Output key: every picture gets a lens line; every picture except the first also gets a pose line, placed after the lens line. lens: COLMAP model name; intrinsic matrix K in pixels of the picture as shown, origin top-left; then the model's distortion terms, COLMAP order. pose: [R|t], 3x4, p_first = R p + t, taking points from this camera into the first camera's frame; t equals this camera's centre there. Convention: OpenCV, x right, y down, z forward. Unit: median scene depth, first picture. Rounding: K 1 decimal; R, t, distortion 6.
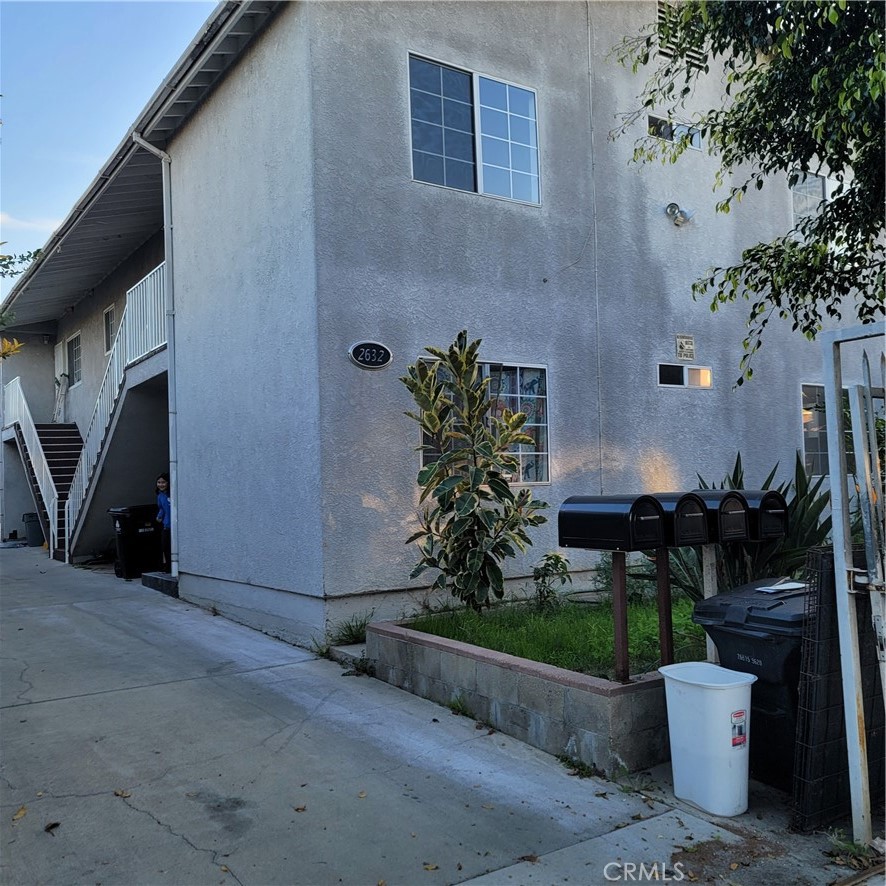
lens RADIAL K [[862.2, 0, 443.4], [0, 862.2, 443.6], [0, 0, 1]] dist [0.006574, -0.002565]
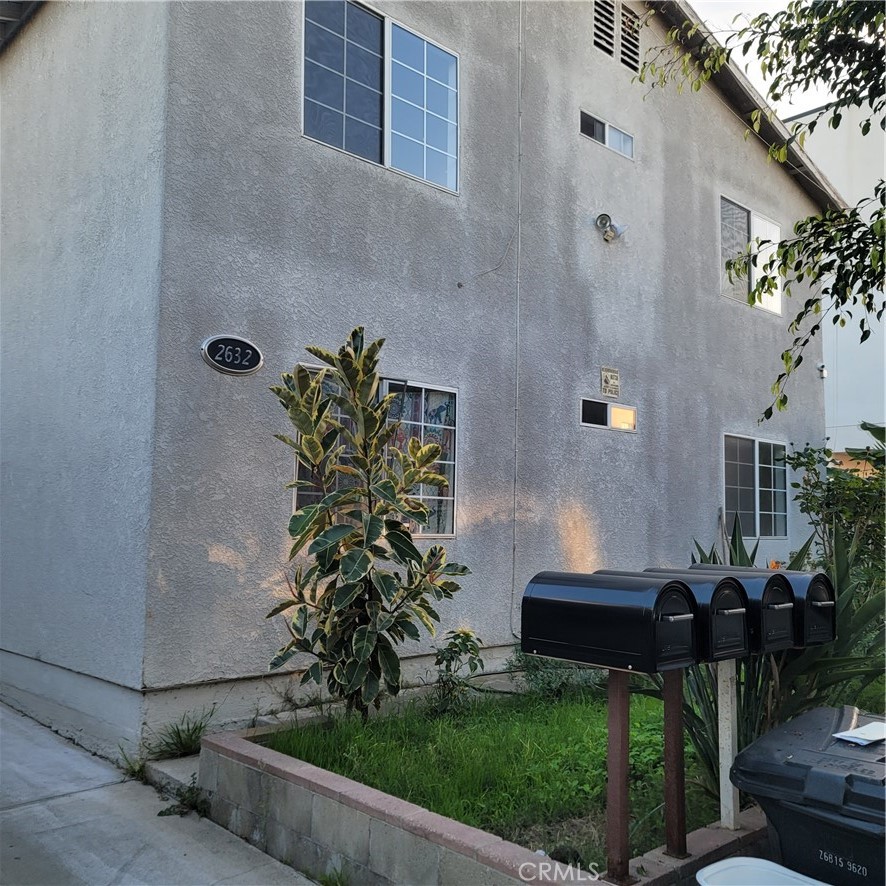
lens RADIAL K [[844.0, 0, 445.9], [0, 844.0, 450.9], [0, 0, 1]] dist [0.041053, -0.002483]
pose [[0.984478, 0.057210, 0.165923, -0.020121], [-0.050623, 0.997763, -0.043662, 0.001801], [-0.168050, 0.034585, 0.985172, 0.254314]]
